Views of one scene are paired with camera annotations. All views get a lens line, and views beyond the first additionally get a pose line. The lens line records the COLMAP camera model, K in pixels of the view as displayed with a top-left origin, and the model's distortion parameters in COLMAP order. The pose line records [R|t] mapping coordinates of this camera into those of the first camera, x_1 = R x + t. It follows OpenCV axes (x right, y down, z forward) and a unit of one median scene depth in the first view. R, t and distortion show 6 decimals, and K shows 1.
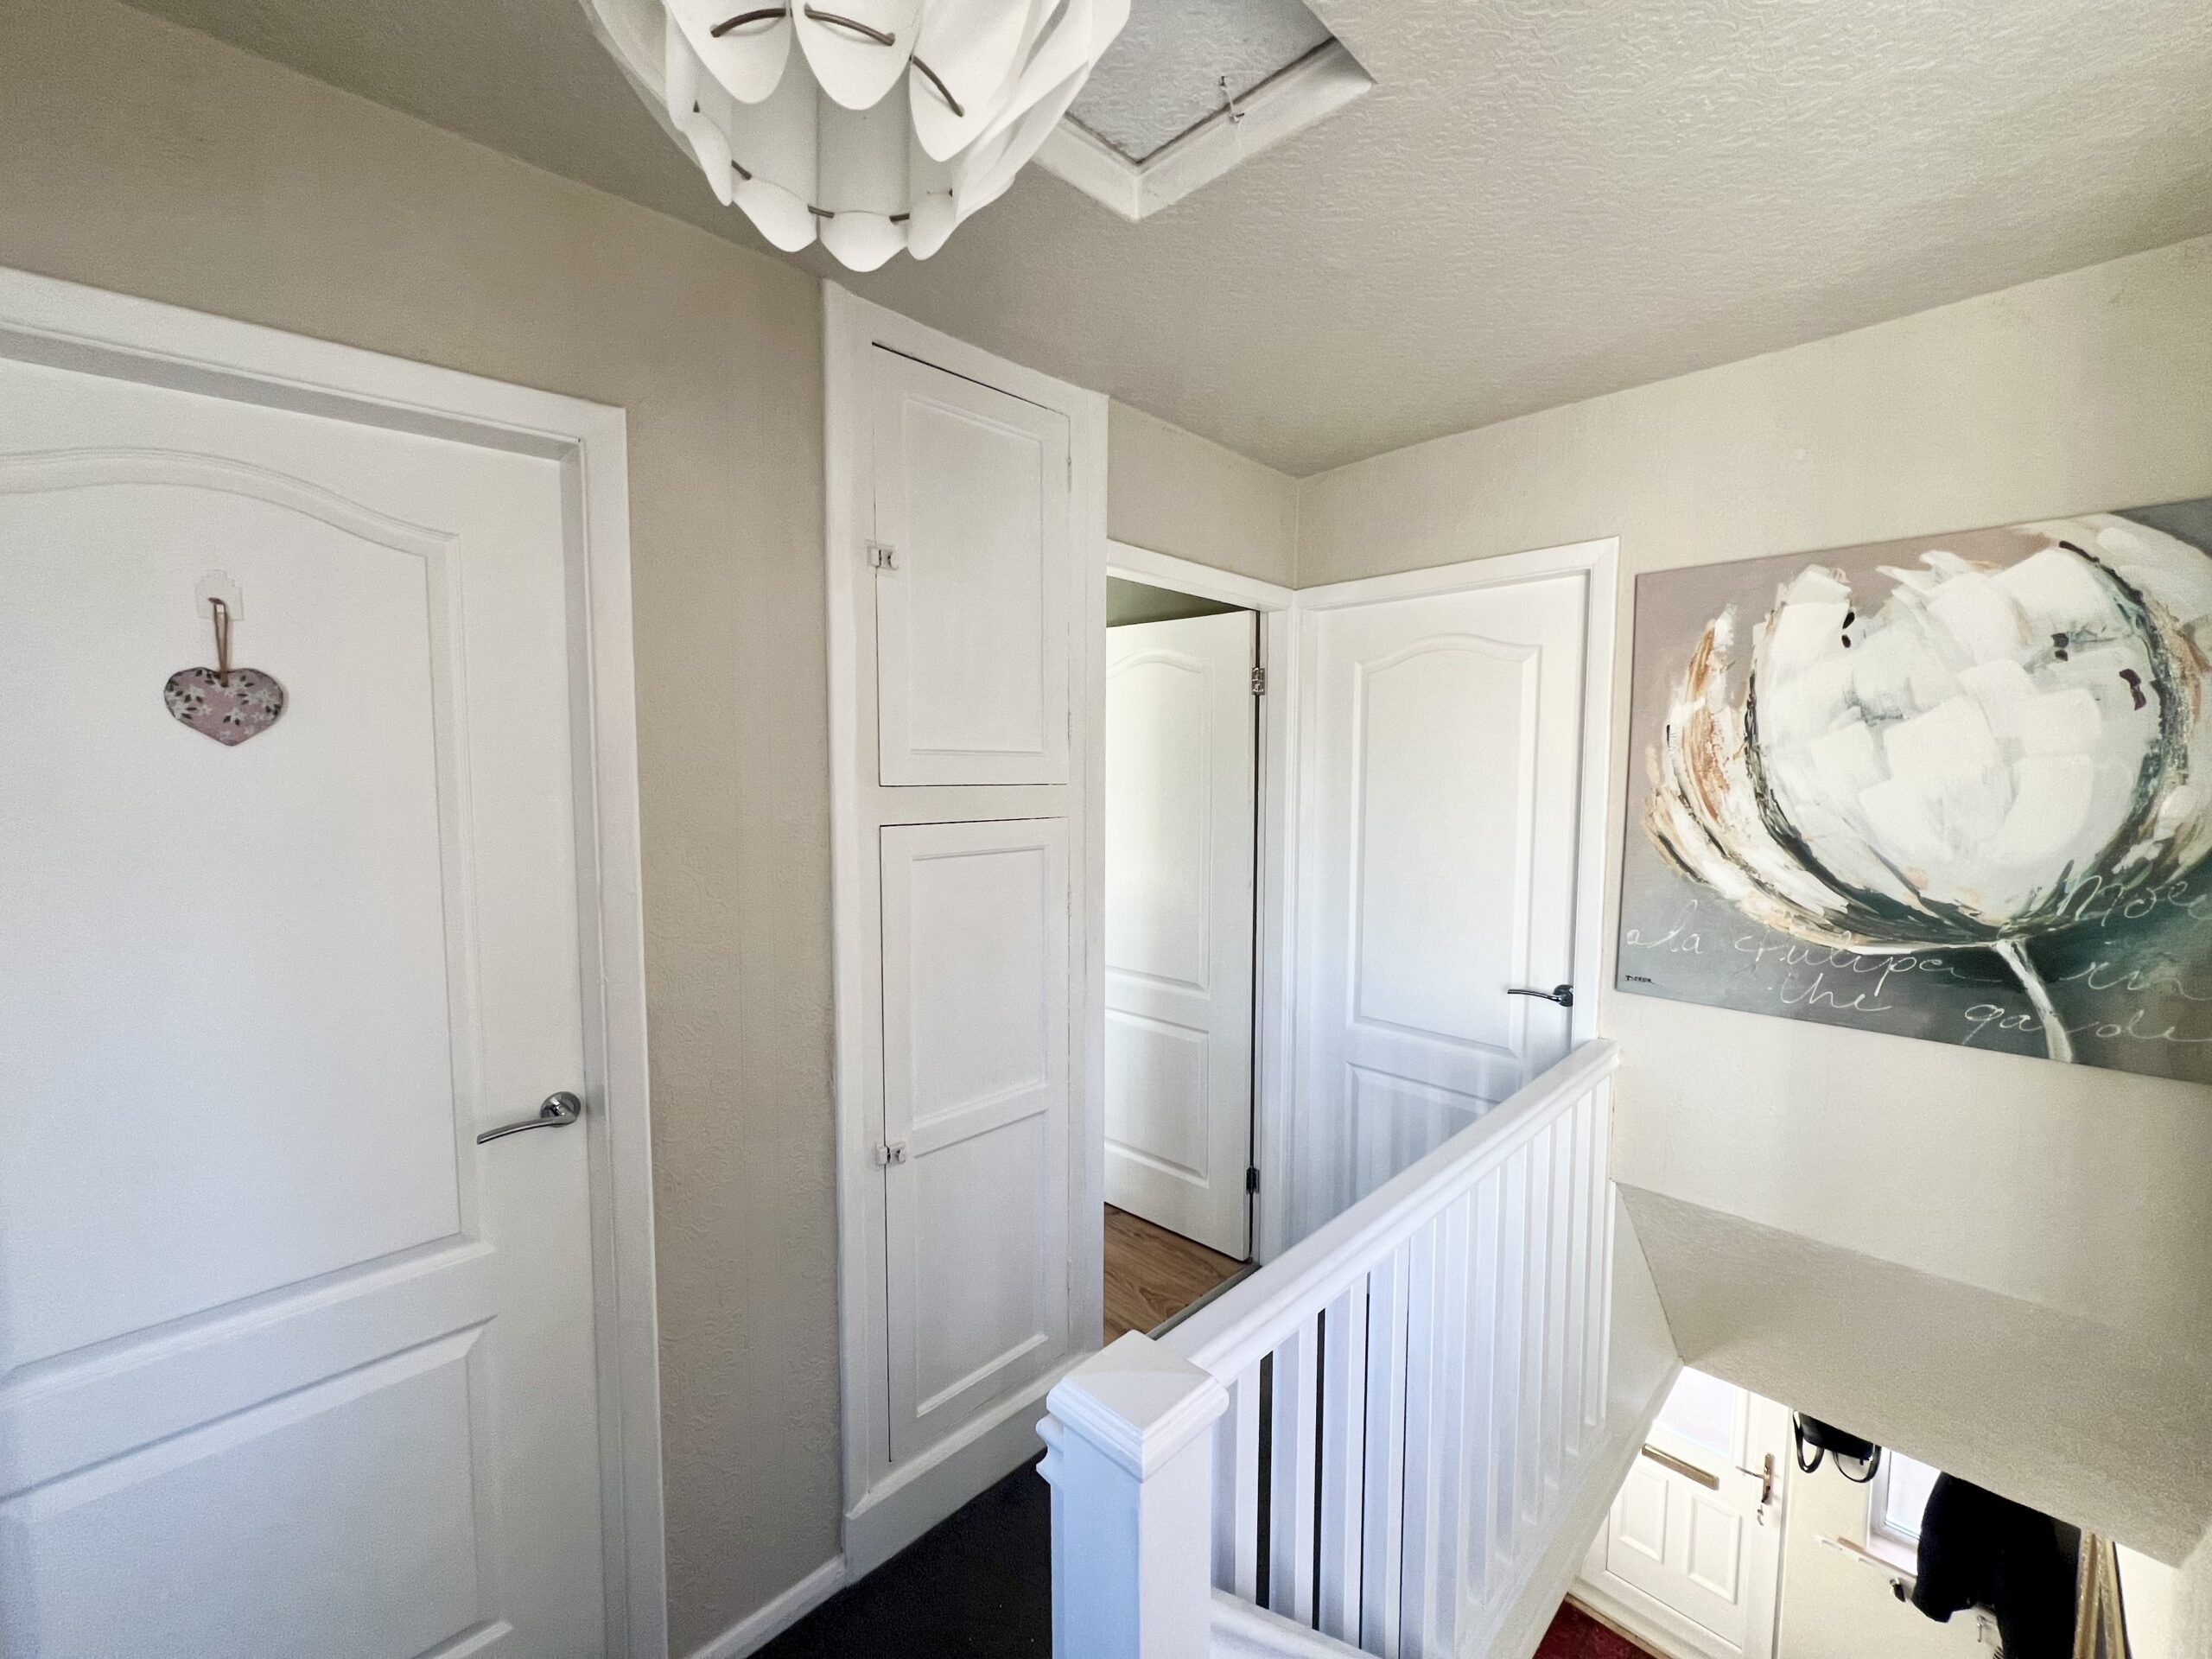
lens RADIAL K [[886.5, 0, 1106.0], [0, 886.5, 829.5], [0, 0, 1]] dist [0.000662, 0.000830]
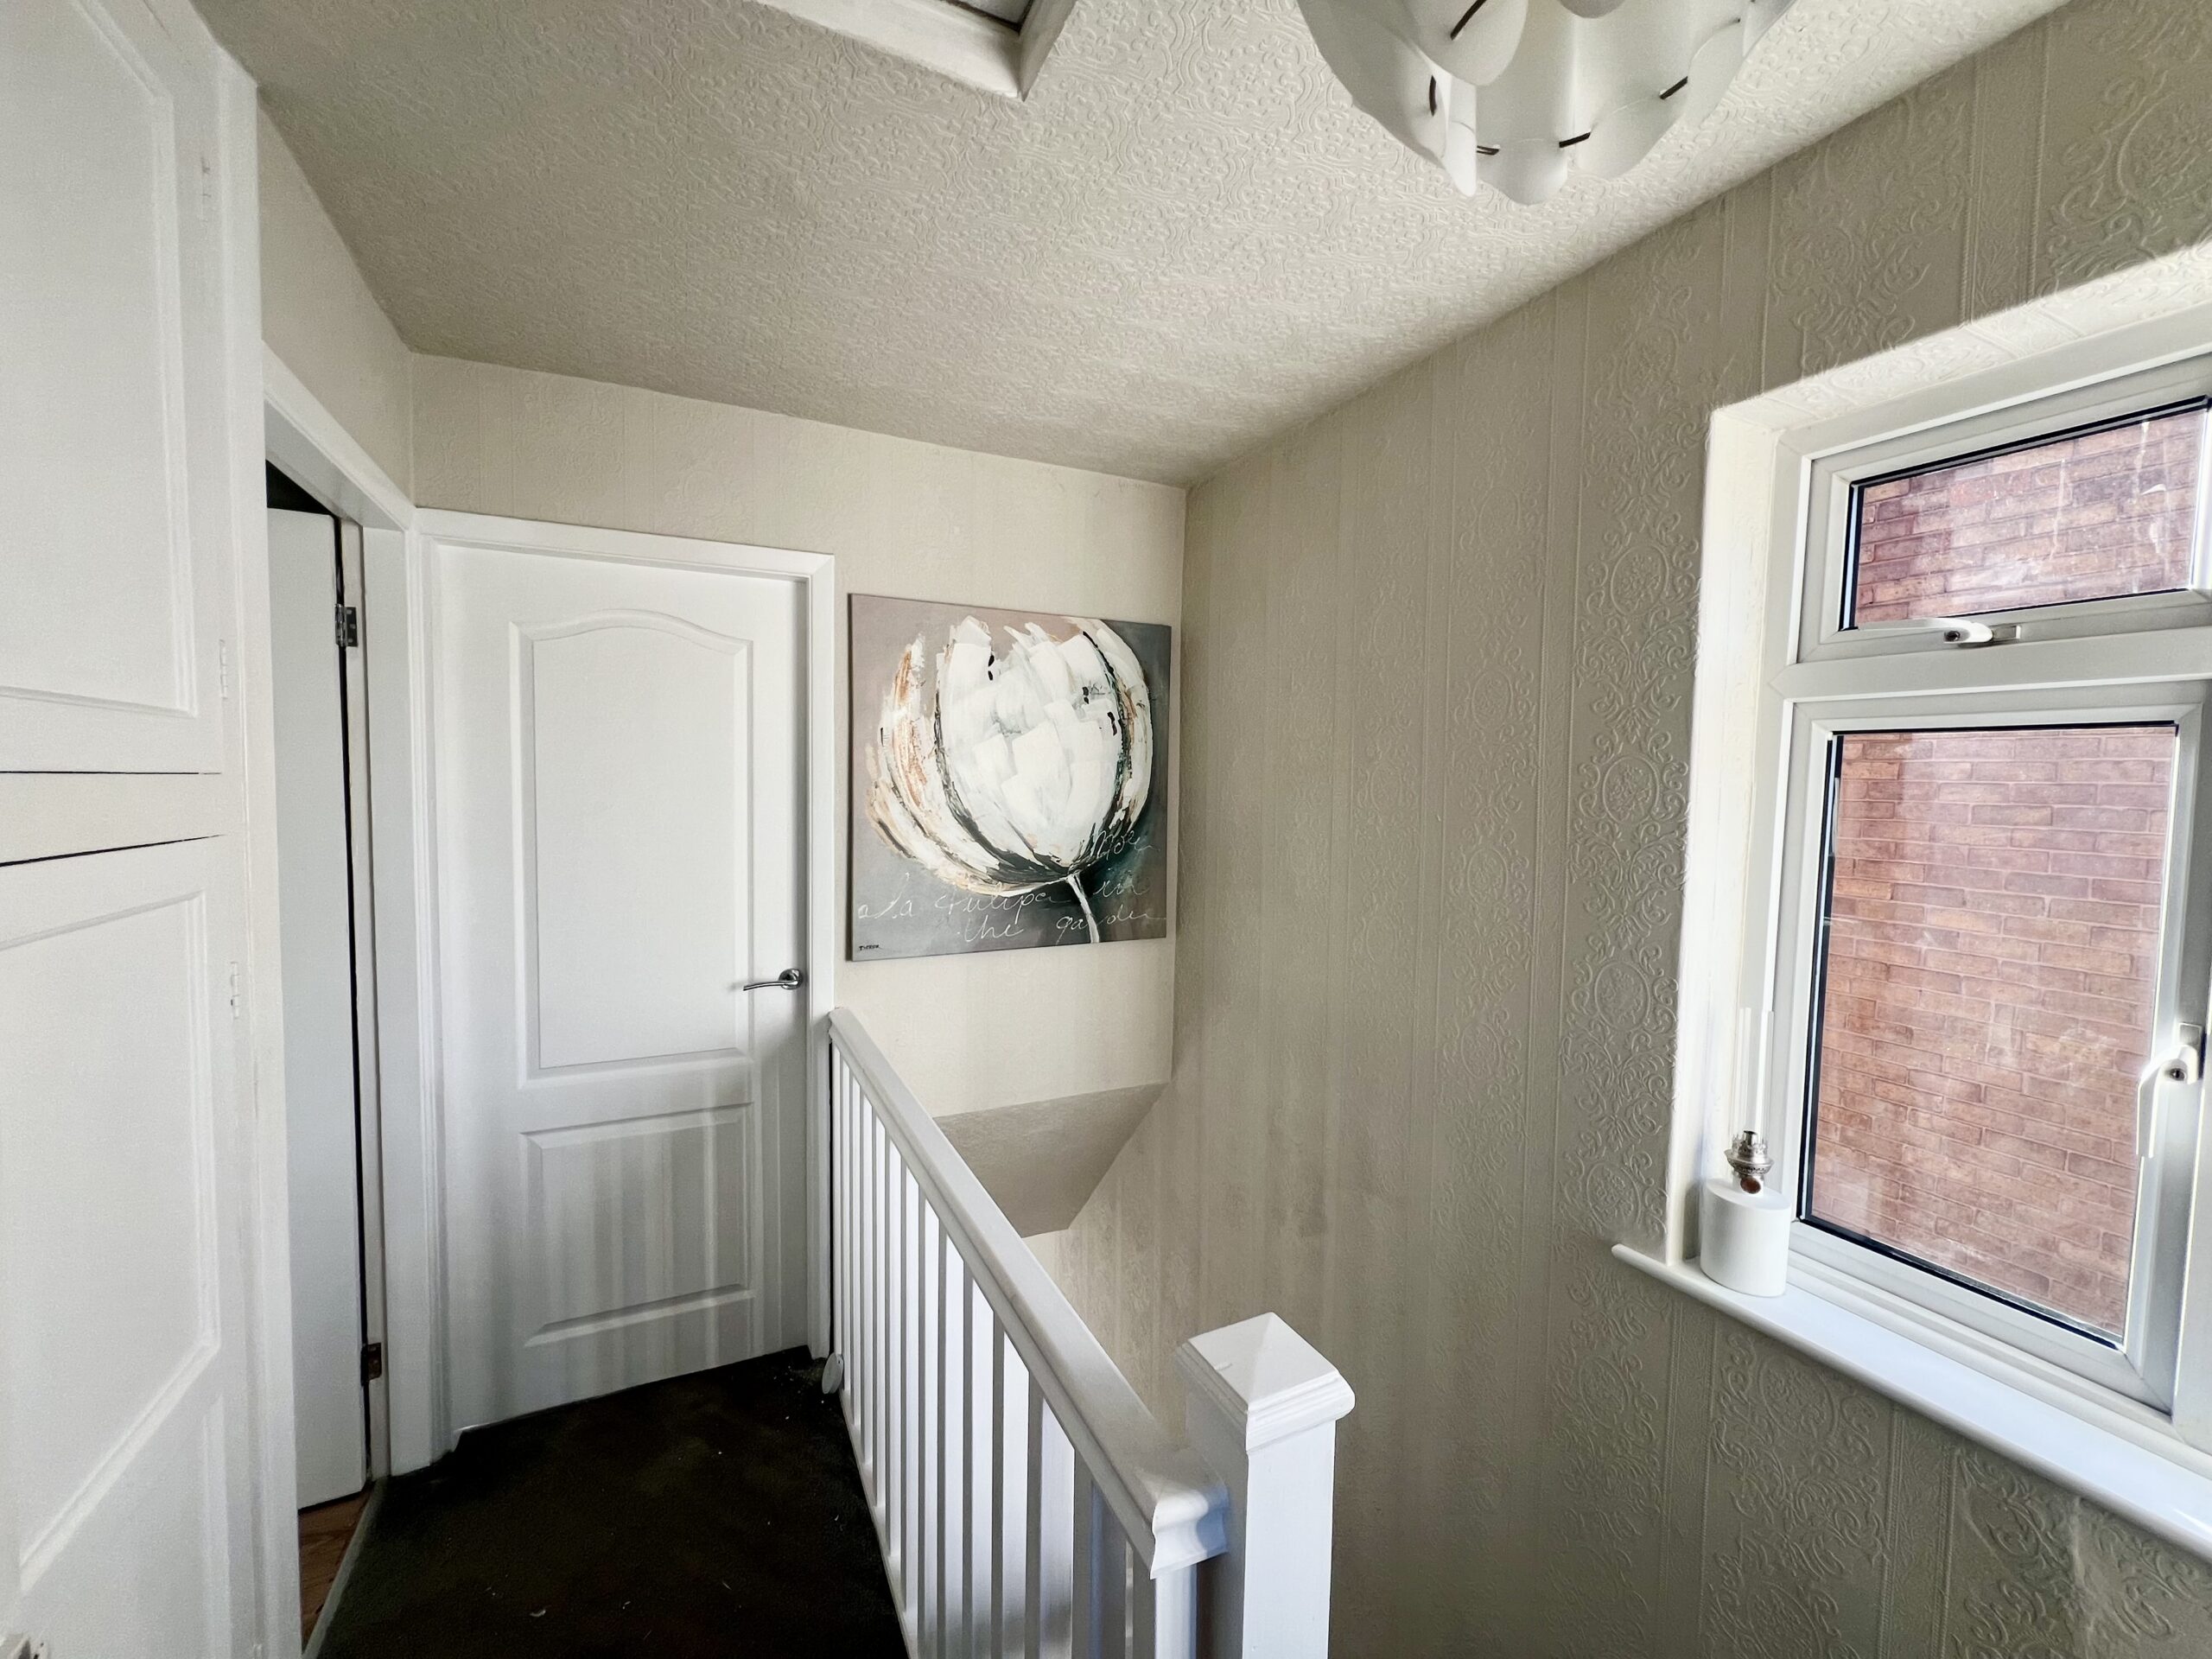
lens RADIAL K [[886.5, 0, 1106.0], [0, 886.5, 829.5], [0, 0, 1]] dist [0.000662, 0.000830]
pose [[0.331070, -0.051539, 0.942198, -0.421882], [0.051774, 0.997995, 0.036399, -0.011157], [-0.942185, 0.036730, 0.333074, 0.362275]]
